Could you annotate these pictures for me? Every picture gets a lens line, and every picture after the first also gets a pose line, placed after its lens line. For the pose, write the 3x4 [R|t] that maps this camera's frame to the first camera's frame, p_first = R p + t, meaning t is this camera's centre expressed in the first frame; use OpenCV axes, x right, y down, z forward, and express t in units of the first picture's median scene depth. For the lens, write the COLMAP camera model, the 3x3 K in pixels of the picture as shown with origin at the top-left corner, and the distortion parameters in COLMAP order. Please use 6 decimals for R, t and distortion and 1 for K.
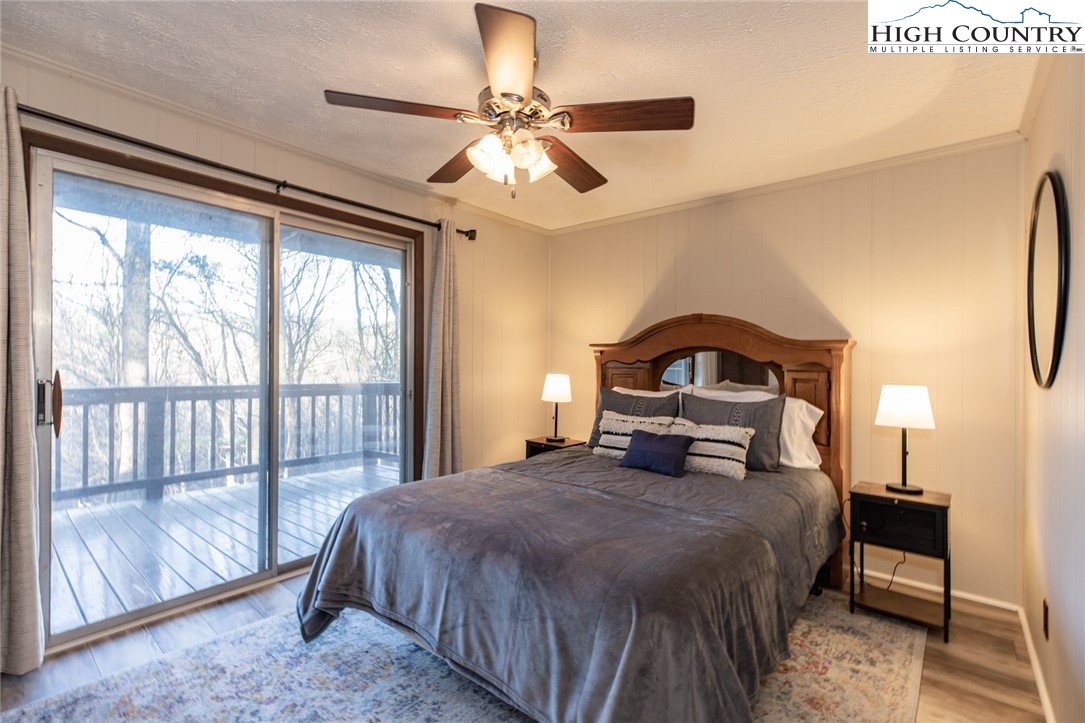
lens RADIAL K [[482.8, 0, 542.4], [0, 482.8, 360.4], [0, 0, 1]] dist [0.007579, -0.000167]
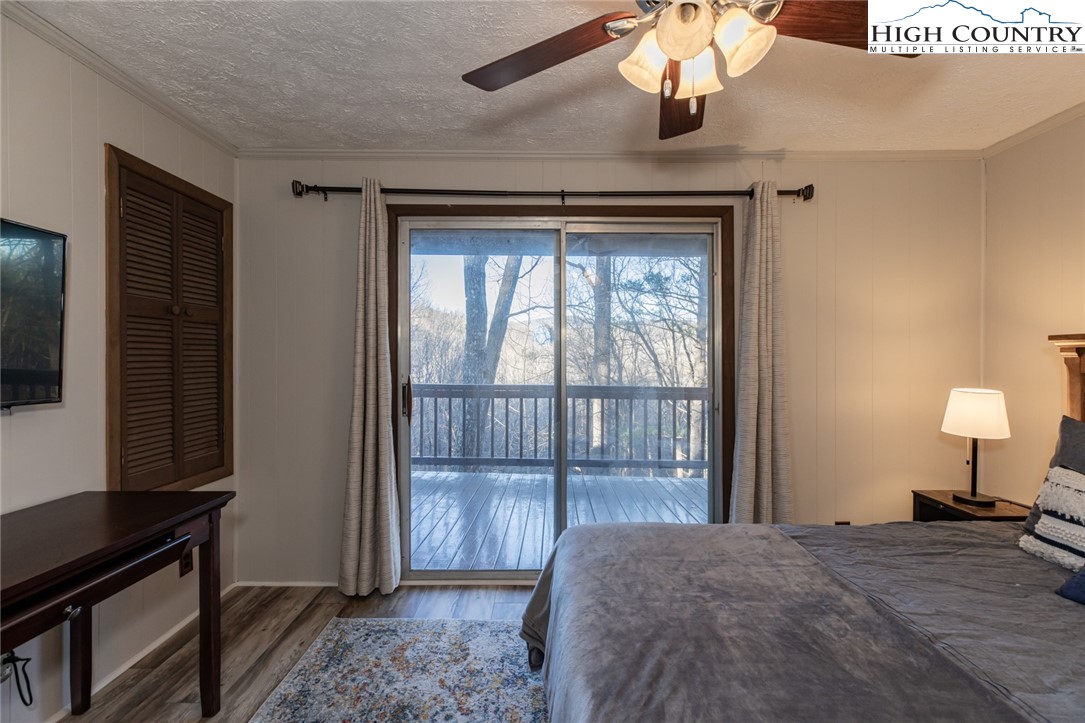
lens RADIAL K [[482.8, 0, 542.4], [0, 482.8, 360.4], [0, 0, 1]] dist [0.007579, -0.000167]
pose [[0.647942, -0.008386, -0.761644, 0.157465], [0.008209, 0.999958, -0.004027, -0.009535], [0.761646, -0.003643, 0.647984, 0.242131]]
